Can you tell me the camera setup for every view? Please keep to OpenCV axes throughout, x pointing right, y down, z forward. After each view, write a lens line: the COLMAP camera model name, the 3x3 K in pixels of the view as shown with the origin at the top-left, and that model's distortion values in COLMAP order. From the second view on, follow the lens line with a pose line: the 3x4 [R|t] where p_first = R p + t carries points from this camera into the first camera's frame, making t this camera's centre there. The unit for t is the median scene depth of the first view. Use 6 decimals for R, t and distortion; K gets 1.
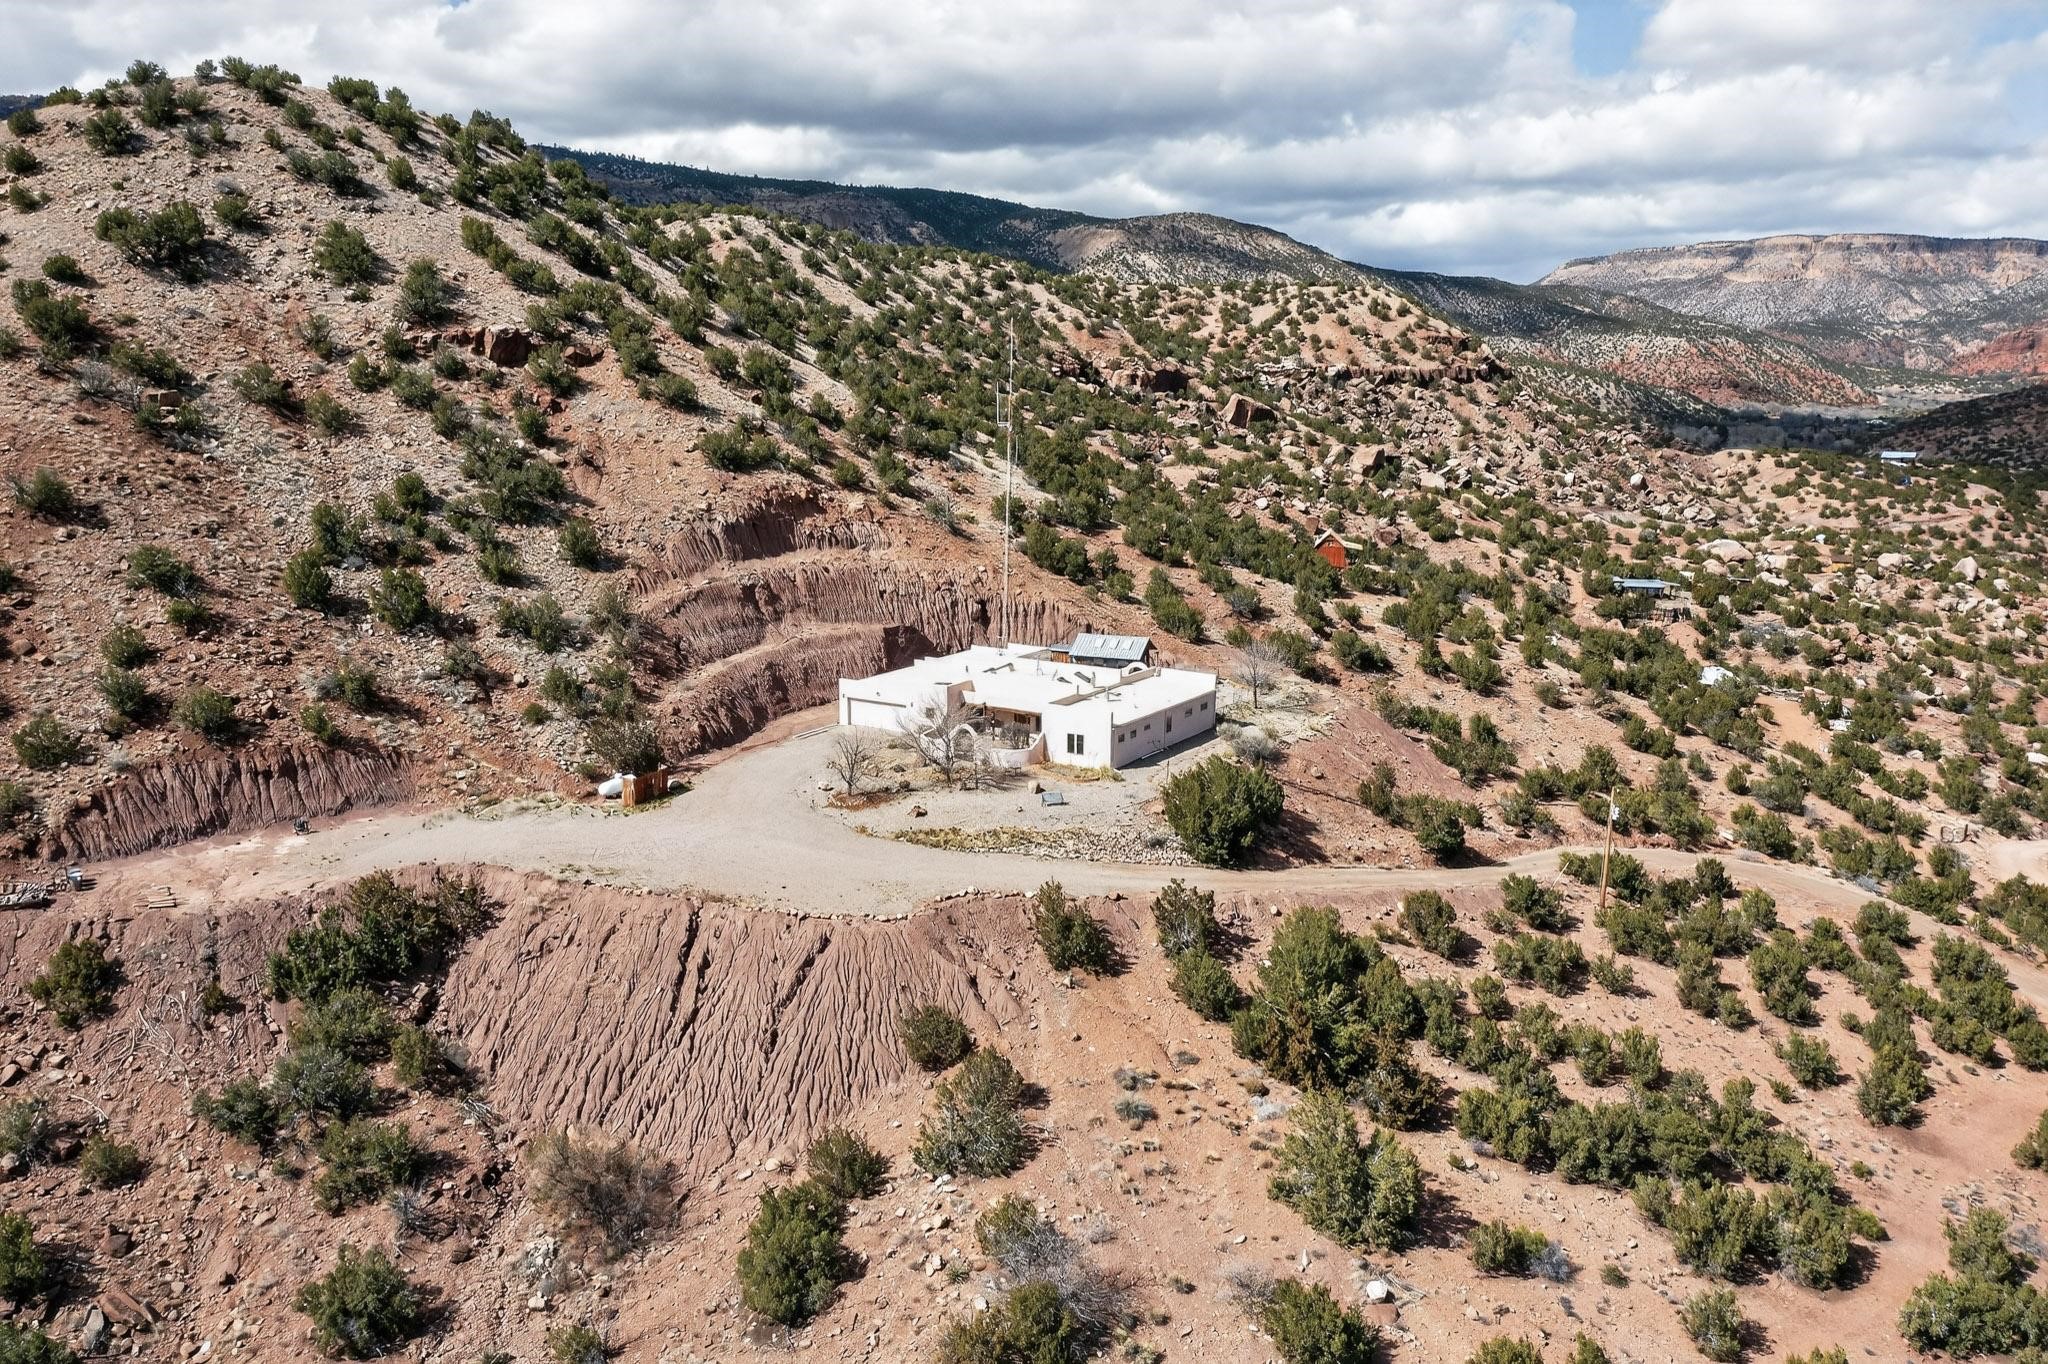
lens RADIAL K [[1625.0, 0, 1015.8], [0, 1625.0, 683.4], [0, 0, 1]] dist [-0.023014, 0.009537]
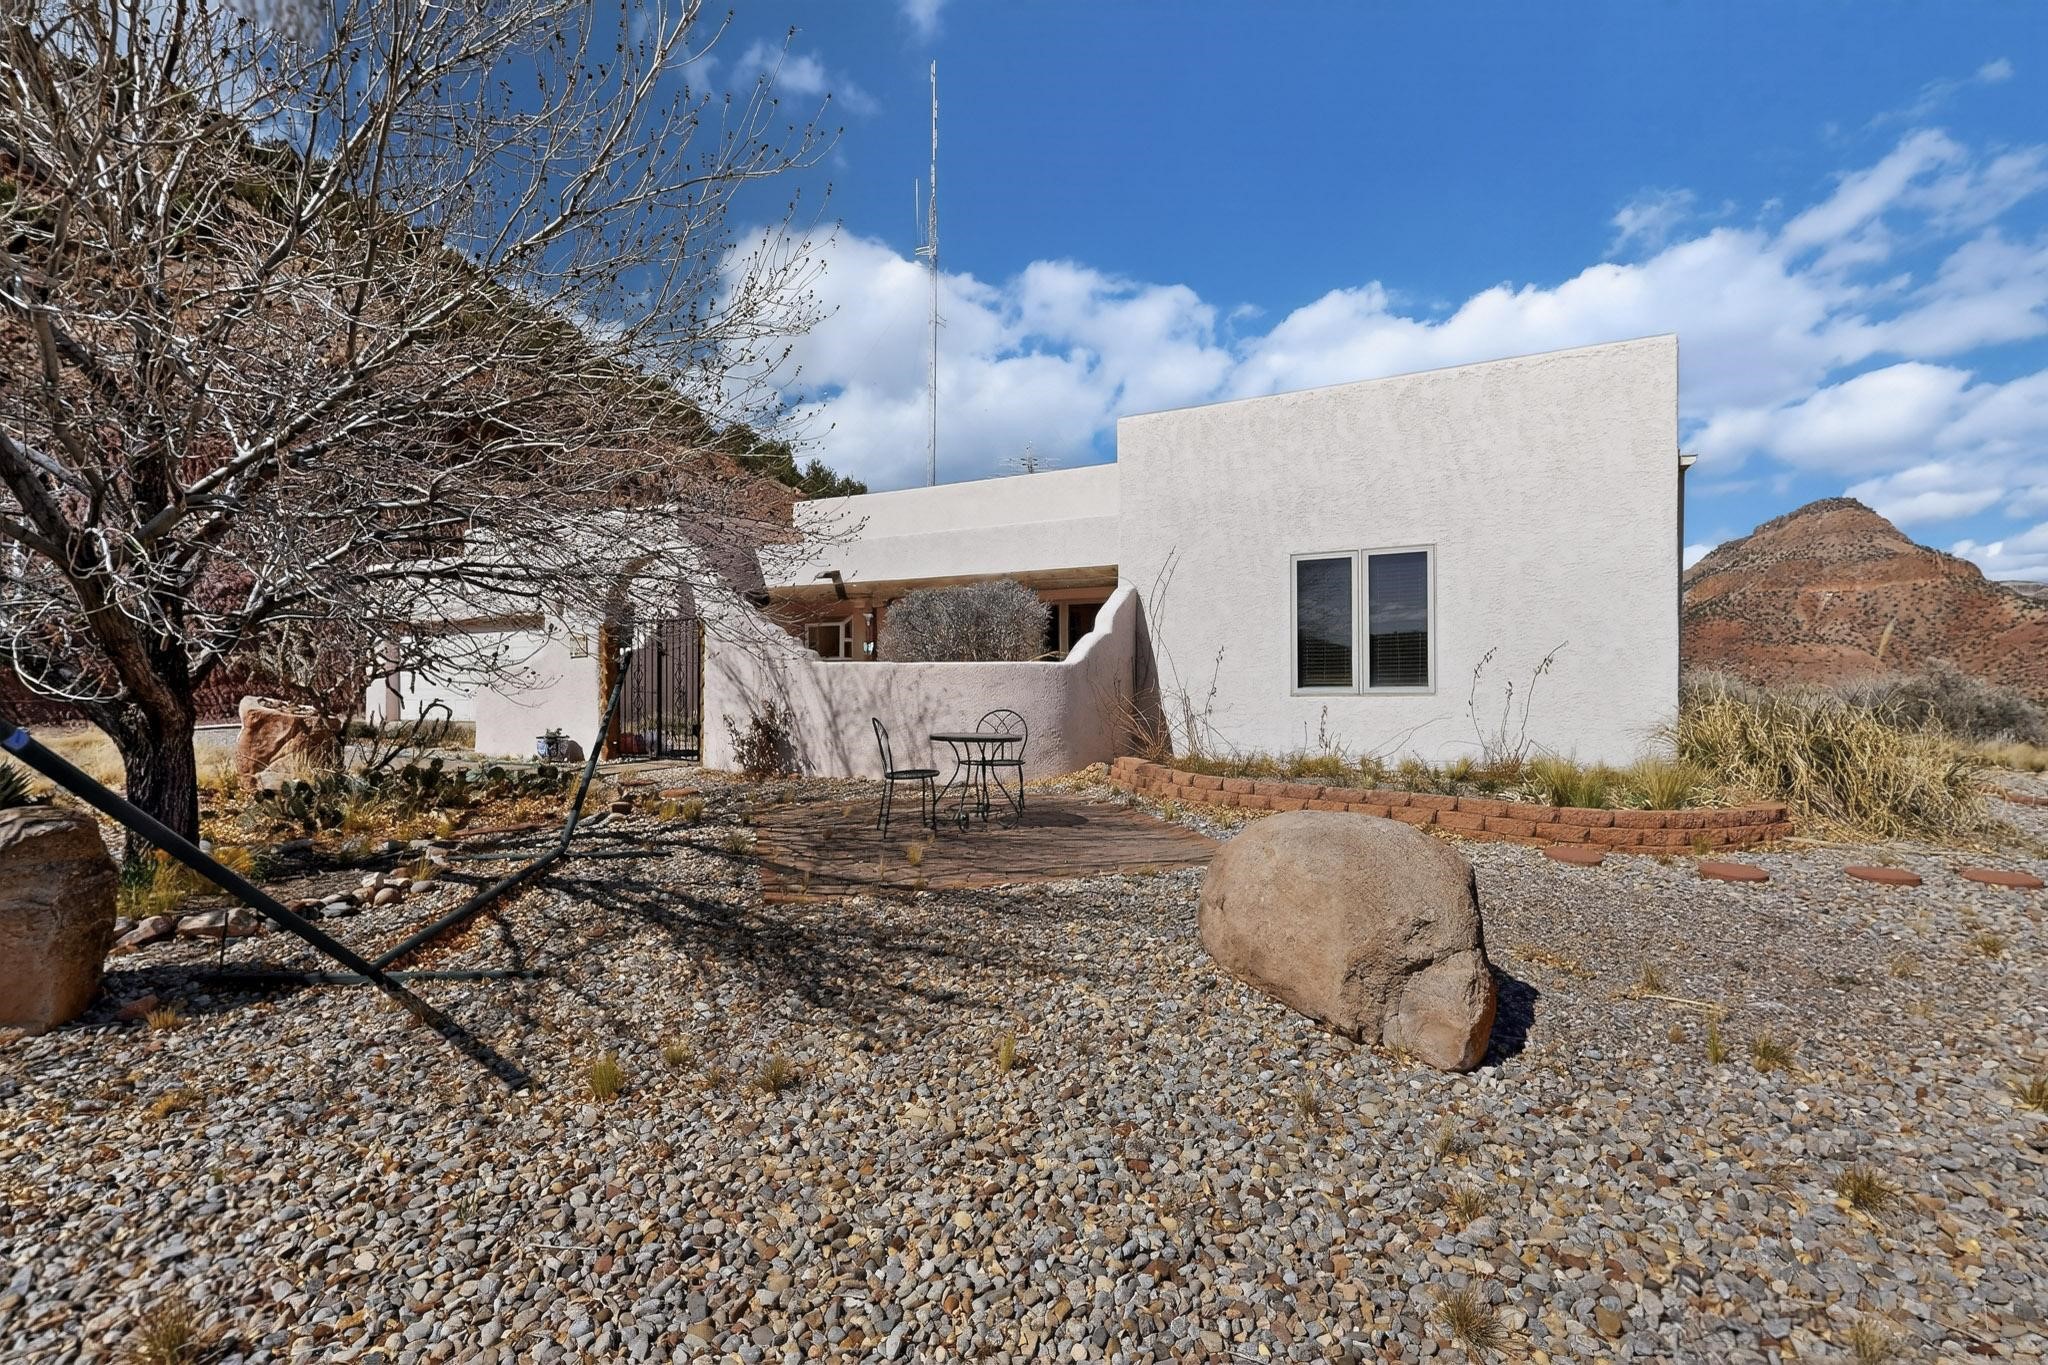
lens RADIAL K [[895.8, 0, 1024.0], [0, 895.8, 682.5], [0, 0, 1]] dist [-0.001633, 0.000716]
pose [[0.995472, -0.006903, 0.094807, -0.001102], [0.025165, 0.980914, -0.192806, 0.019099], [-0.091667, 0.194319, 0.976646, 0.301656]]
